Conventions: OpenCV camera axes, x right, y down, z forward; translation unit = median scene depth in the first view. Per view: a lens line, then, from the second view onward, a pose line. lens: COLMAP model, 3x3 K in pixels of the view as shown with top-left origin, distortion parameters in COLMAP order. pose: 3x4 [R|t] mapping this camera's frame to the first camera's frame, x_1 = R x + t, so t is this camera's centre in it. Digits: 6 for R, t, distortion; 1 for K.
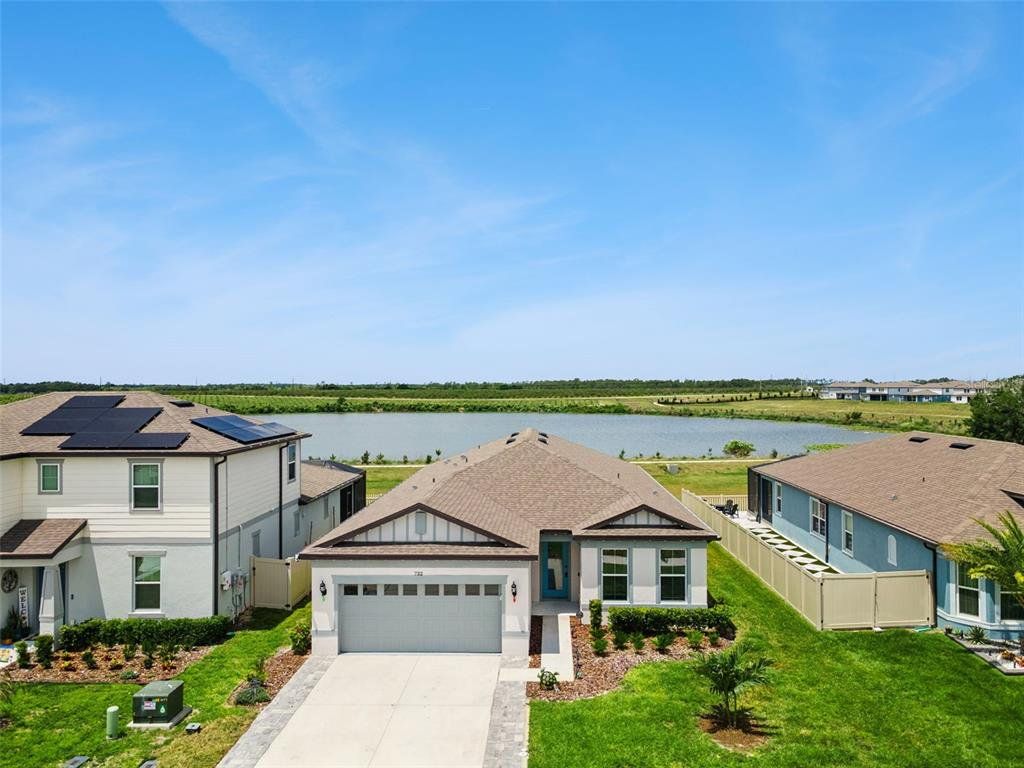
lens RADIAL K [[772.9, 0, 514.2], [0, 772.9, 389.7], [0, 0, 1]] dist [0.035766, 0.008013]
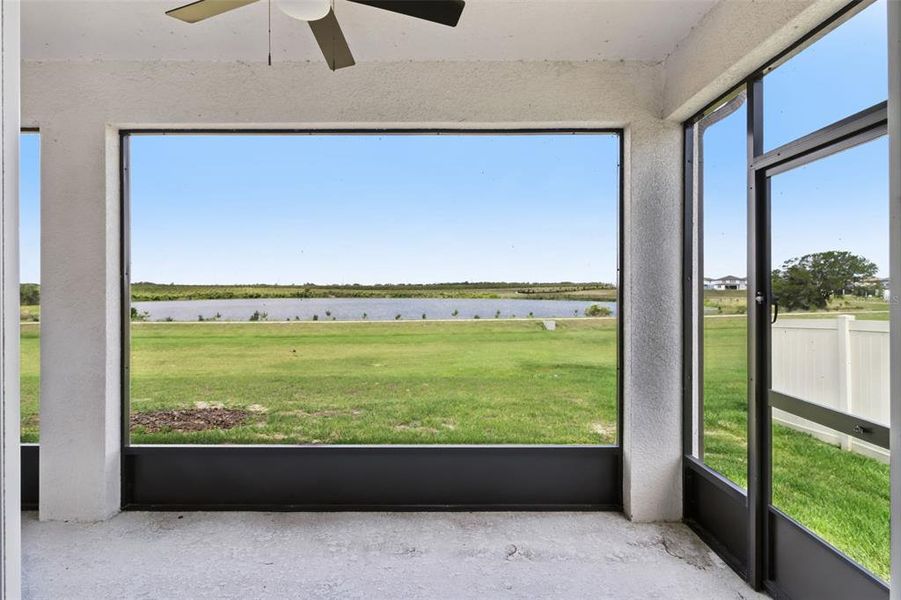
lens RADIAL K [[470.0, 0, 448.9], [0, 470.0, 291.5], [0, 0, 1]] dist [-0.002334, -0.000904]
pose [[0.999091, 0.001632, 0.042604, 0.053181], [-0.001831, 0.999988, 0.004631, 0.060419], [-0.042596, -0.004705, 0.999081, 0.430059]]
